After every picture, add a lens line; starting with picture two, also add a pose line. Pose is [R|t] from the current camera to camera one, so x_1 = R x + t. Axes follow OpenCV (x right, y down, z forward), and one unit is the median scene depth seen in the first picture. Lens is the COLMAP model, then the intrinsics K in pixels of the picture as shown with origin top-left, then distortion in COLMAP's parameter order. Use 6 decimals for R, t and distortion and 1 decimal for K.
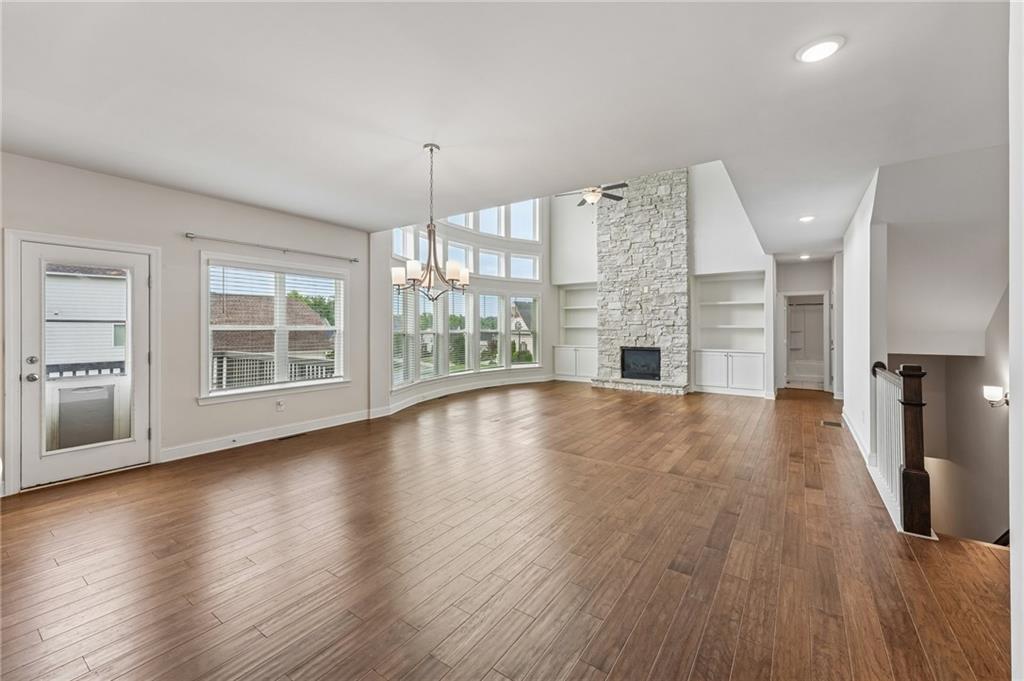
lens RADIAL K [[407.6, 0, 510.2], [0, 407.6, 324.6], [0, 0, 1]] dist [0.010818, -0.003705]
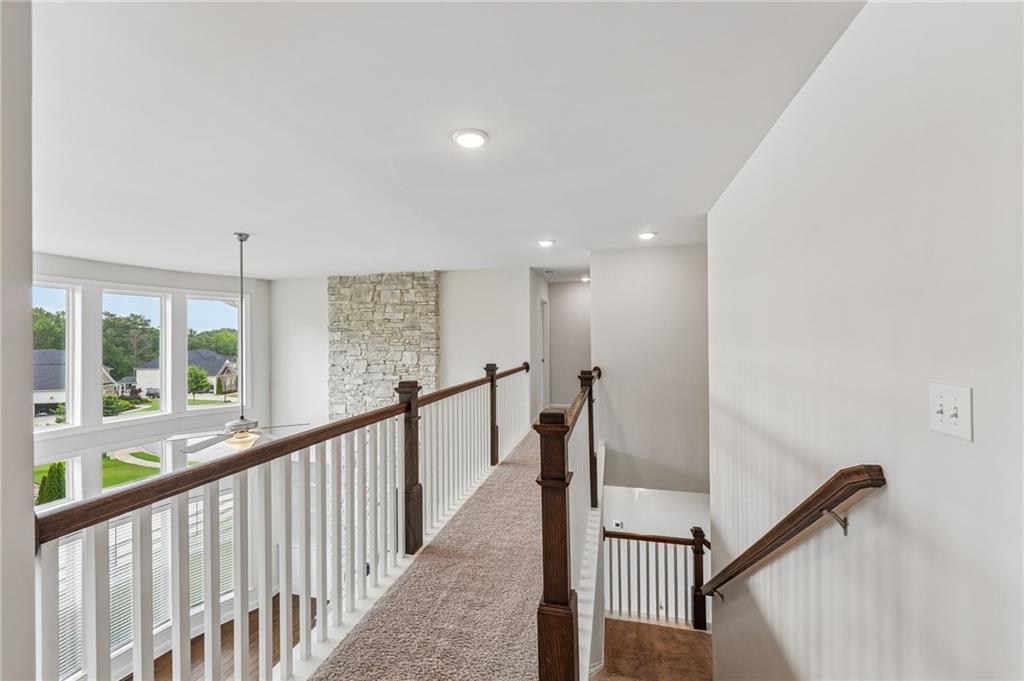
lens RADIAL K [[407.6, 0, 511.1], [0, 407.6, 340.1], [0, 0, 1]] dist [0.010818, -0.003705]
pose [[0.934193, -0.007959, 0.356679, 0.289892], [0.006715, 0.999966, 0.004727, -0.374185], [-0.356704, -0.002021, 0.934215, 0.237098]]
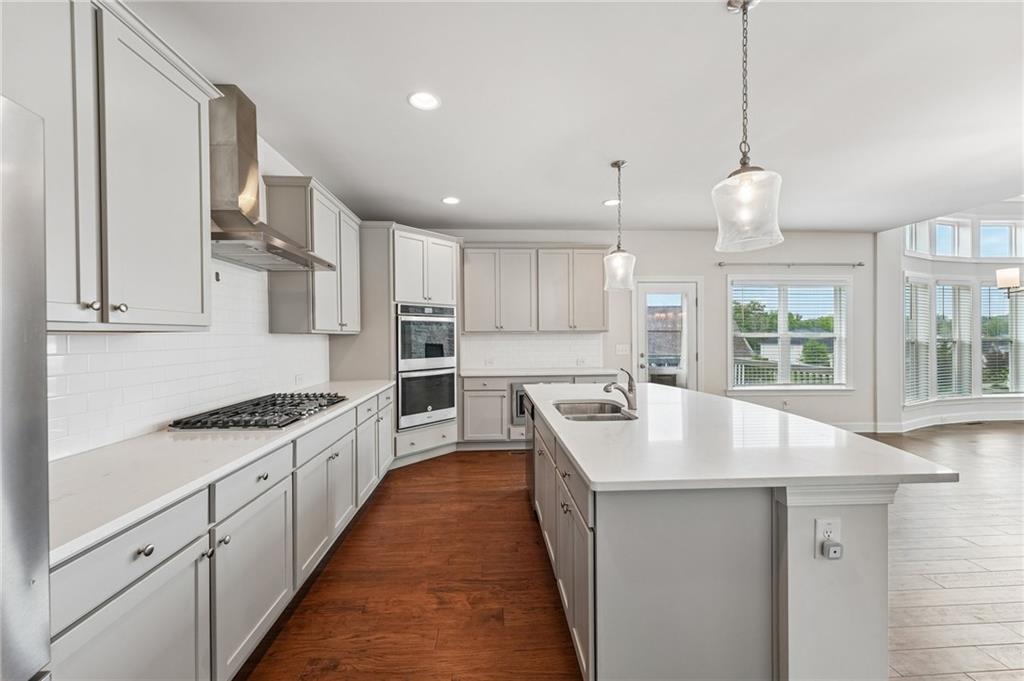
lens RADIAL K [[407.6, 0, 506.0], [0, 407.6, 336.8], [0, 0, 1]] dist [0.010818, -0.003705]
pose [[0.620352, 0.001385, -0.784323, -0.098493], [0.009395, 0.999914, 0.009196, -0.002915], [0.784268, -0.013073, 0.620285, -0.174060]]
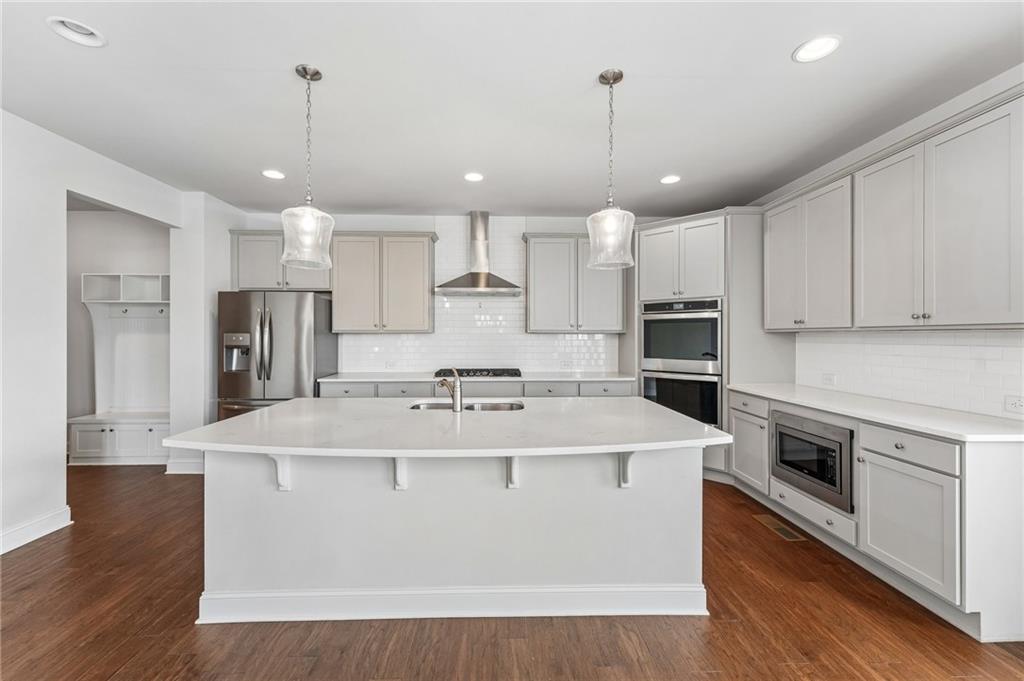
lens RADIAL K [[407.6, 0, 509.3], [0, 407.6, 334.7], [0, 0, 1]] dist [0.010818, -0.003705]
pose [[-0.790489, 0.000145, -0.612476, -0.132000], [0.003990, 0.999980, -0.004912, 0.001257], [0.612463, -0.006327, -0.790474, 0.346548]]
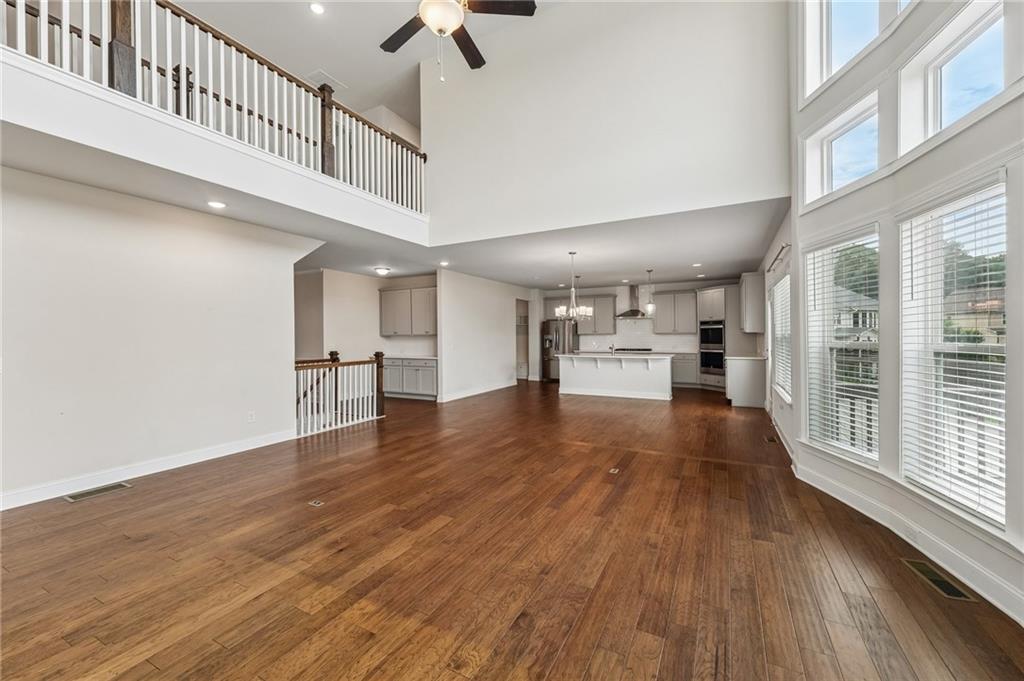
lens RADIAL K [[407.6, 0, 507.6], [0, 407.6, 336.5], [0, 0, 1]] dist [0.010818, -0.003705]
pose [[-0.990813, 0.006877, -0.135064, 0.156216], [0.007575, 0.999960, -0.004652, 0.006551], [0.135027, -0.005633, -0.990826, 1.155923]]
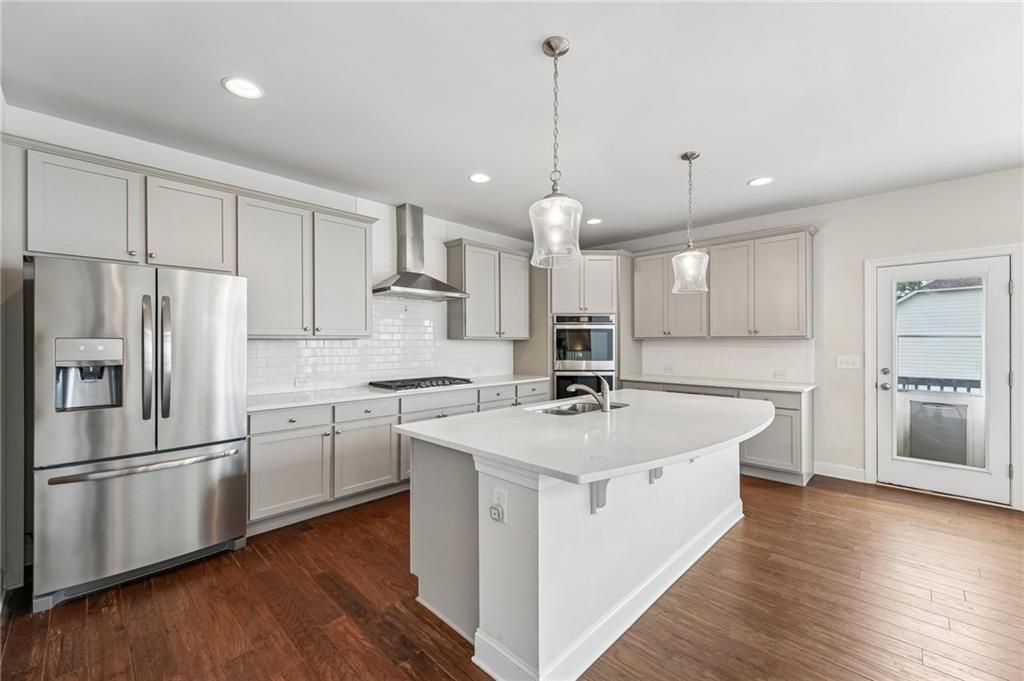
lens RADIAL K [[407.6, 0, 499.9], [0, 407.6, 342.3], [0, 0, 1]] dist [0.010818, -0.003705]
pose [[-0.160443, 0.002739, -0.987041, 0.050340], [0.006211, 0.999979, 0.001766, -0.000815], [0.987026, -0.005847, -0.160457, 0.056195]]
